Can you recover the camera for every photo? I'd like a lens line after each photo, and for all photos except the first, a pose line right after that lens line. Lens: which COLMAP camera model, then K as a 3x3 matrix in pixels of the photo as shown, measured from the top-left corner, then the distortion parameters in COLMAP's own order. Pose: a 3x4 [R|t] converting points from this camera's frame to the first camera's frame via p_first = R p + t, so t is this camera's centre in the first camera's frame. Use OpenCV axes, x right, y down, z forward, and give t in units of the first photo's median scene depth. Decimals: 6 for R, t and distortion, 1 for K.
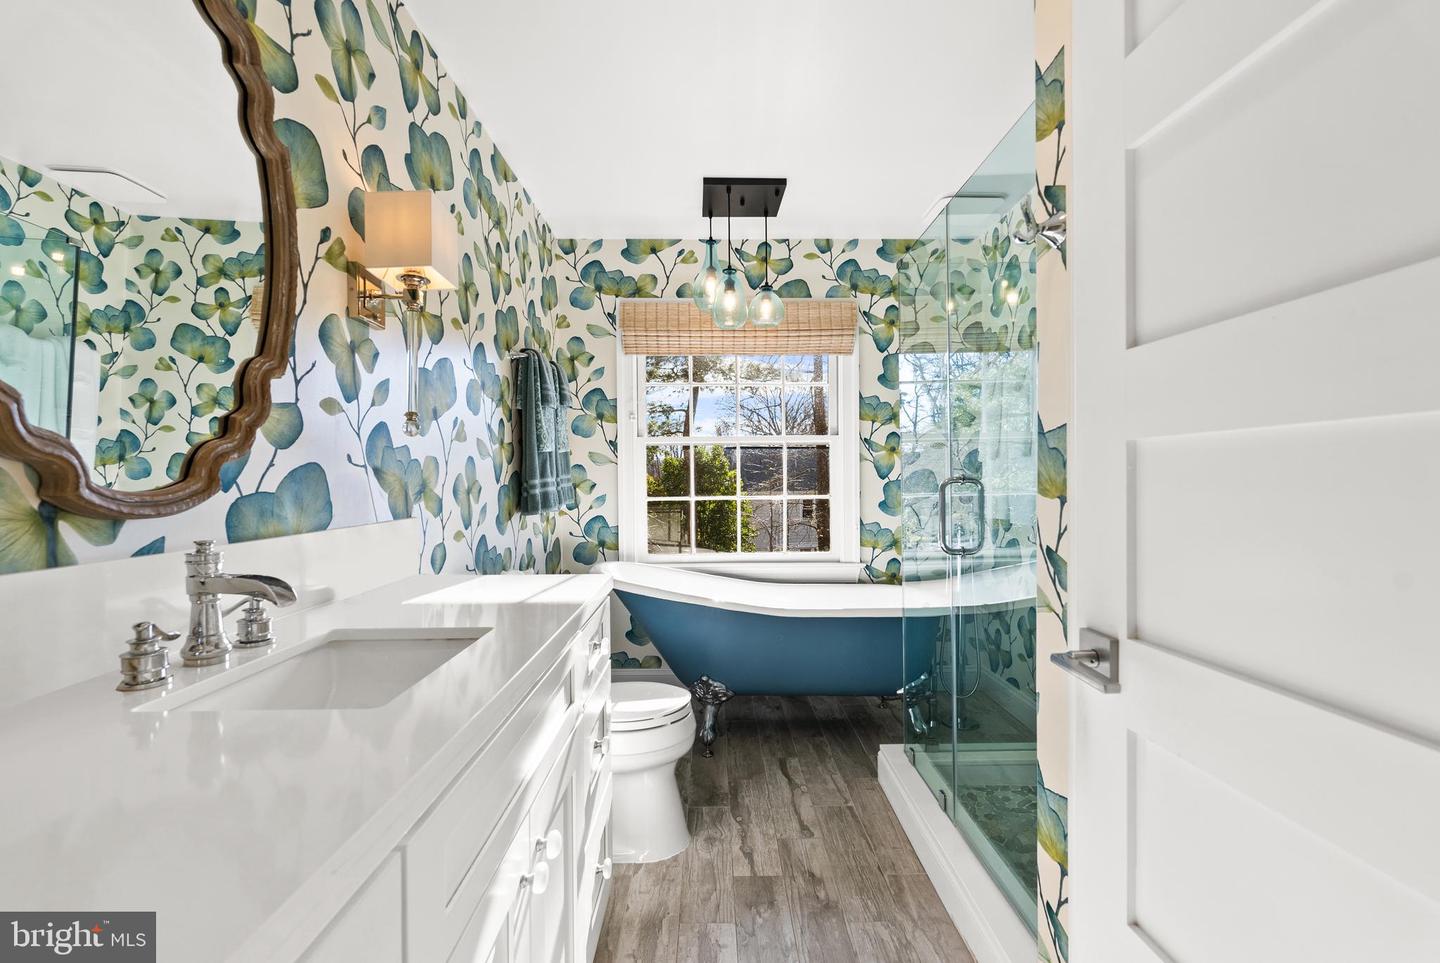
lens RADIAL K [[663.9, 0, 721.5], [0, 663.9, 495.8], [0, 0, 1]] dist [-0.000055, 0.000077]
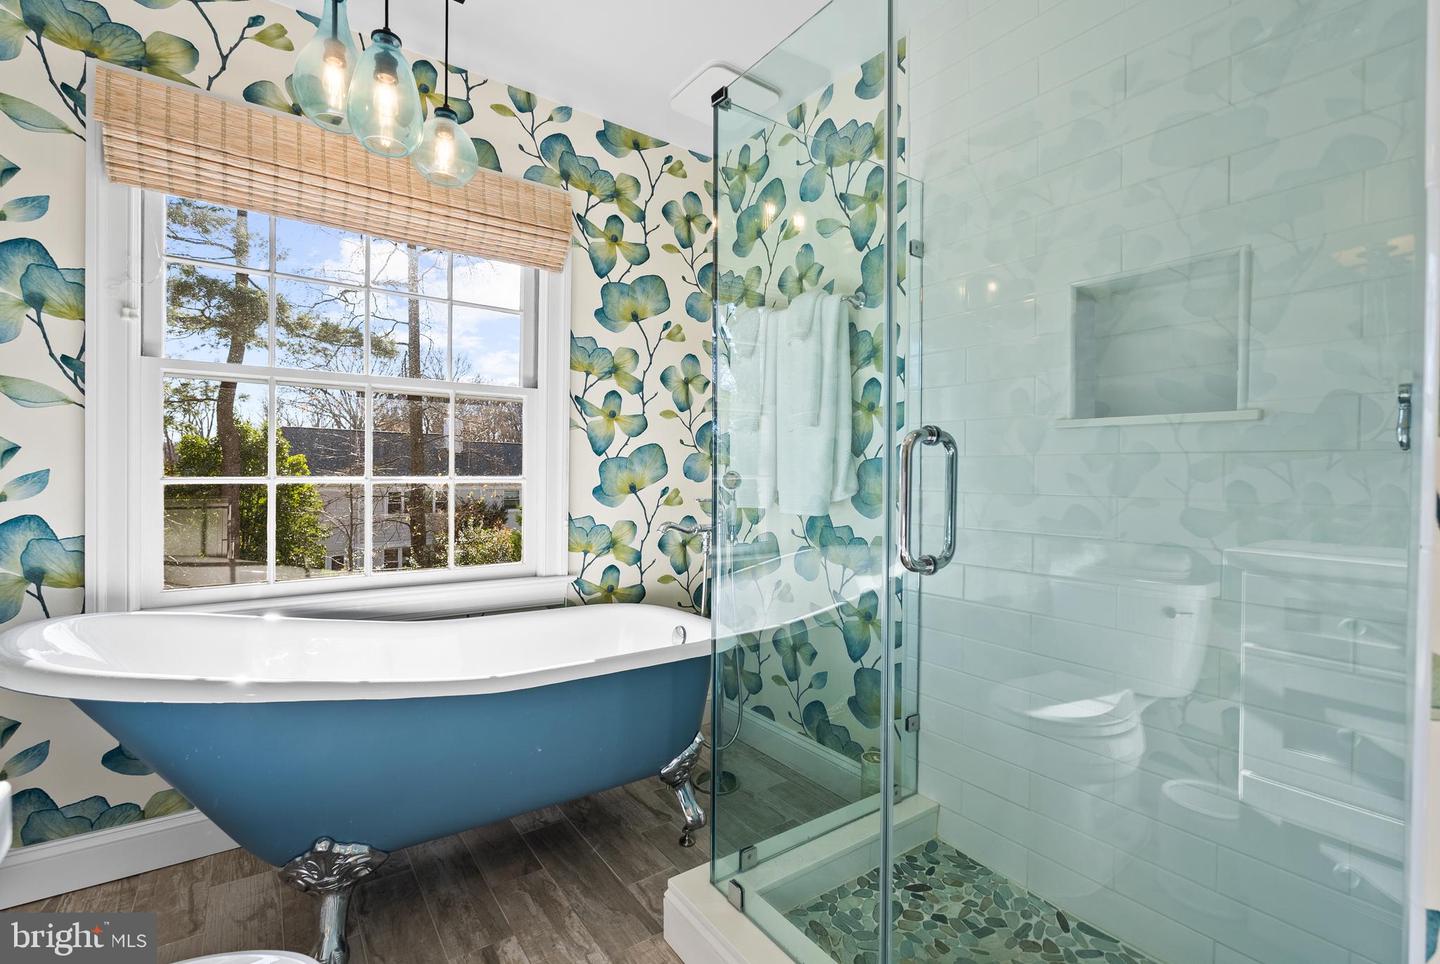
lens RADIAL K [[640.0, 0, 722.5], [0, 640.0, 479.2], [0, 0, 1]] dist [-0.004317, -0.000133]
pose [[0.813623, 0.010207, 0.581303, -0.050090], [-0.000712, 0.999863, -0.016560, 0.012123], [-0.581392, 0.013060, 0.813519, 0.368122]]
